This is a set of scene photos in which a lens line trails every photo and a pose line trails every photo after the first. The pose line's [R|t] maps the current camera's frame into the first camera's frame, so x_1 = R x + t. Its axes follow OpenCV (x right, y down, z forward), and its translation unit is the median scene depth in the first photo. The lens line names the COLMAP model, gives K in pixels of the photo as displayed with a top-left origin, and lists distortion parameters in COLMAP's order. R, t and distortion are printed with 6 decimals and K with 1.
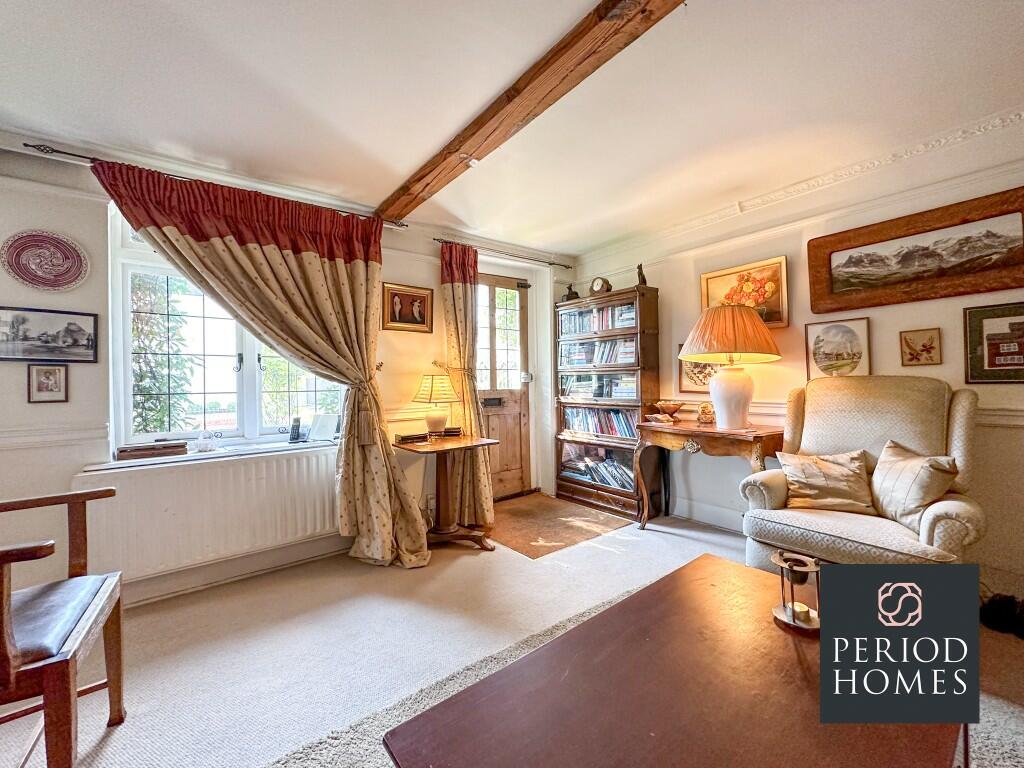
lens RADIAL K [[412.5, 0, 508.5], [0, 412.5, 387.0], [0, 0, 1]] dist [-0.000695, -0.000077]
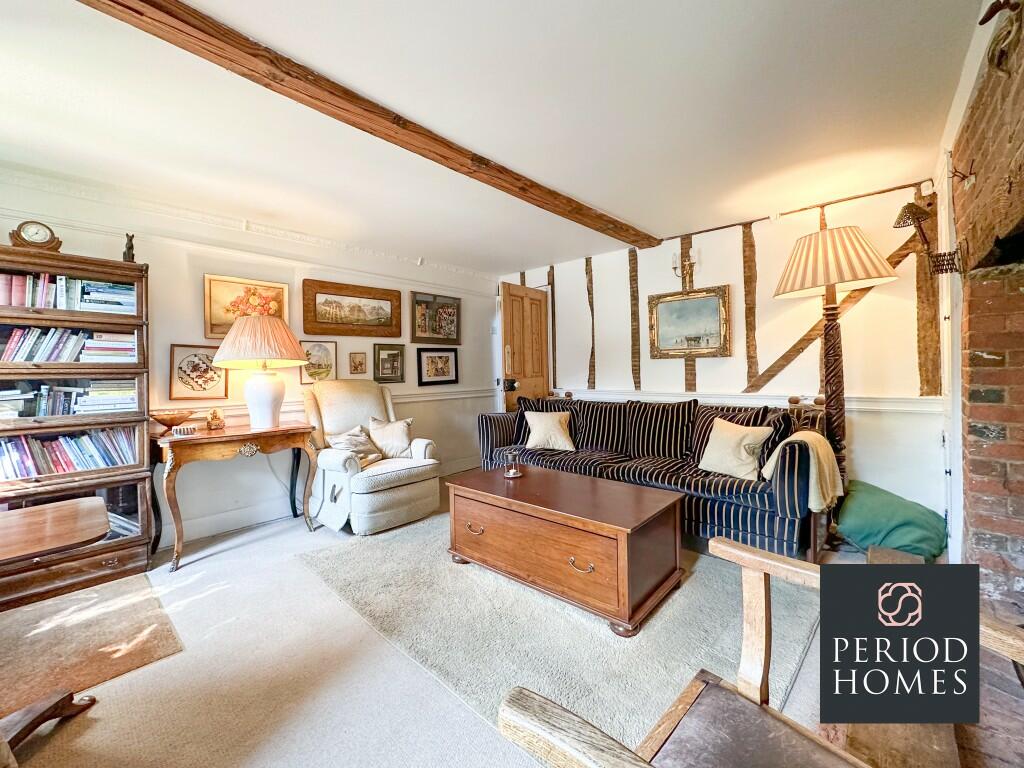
lens RADIAL K [[413.4, 0, 509.1], [0, 413.4, 378.1], [0, 0, 1]] dist [-0.000518, -0.000116]
pose [[-0.159759, 0.005937, 0.987138, -0.639211], [0.037074, 0.999313, -0.000010, -0.007300], [-0.986460, 0.036595, -0.159870, 0.516100]]
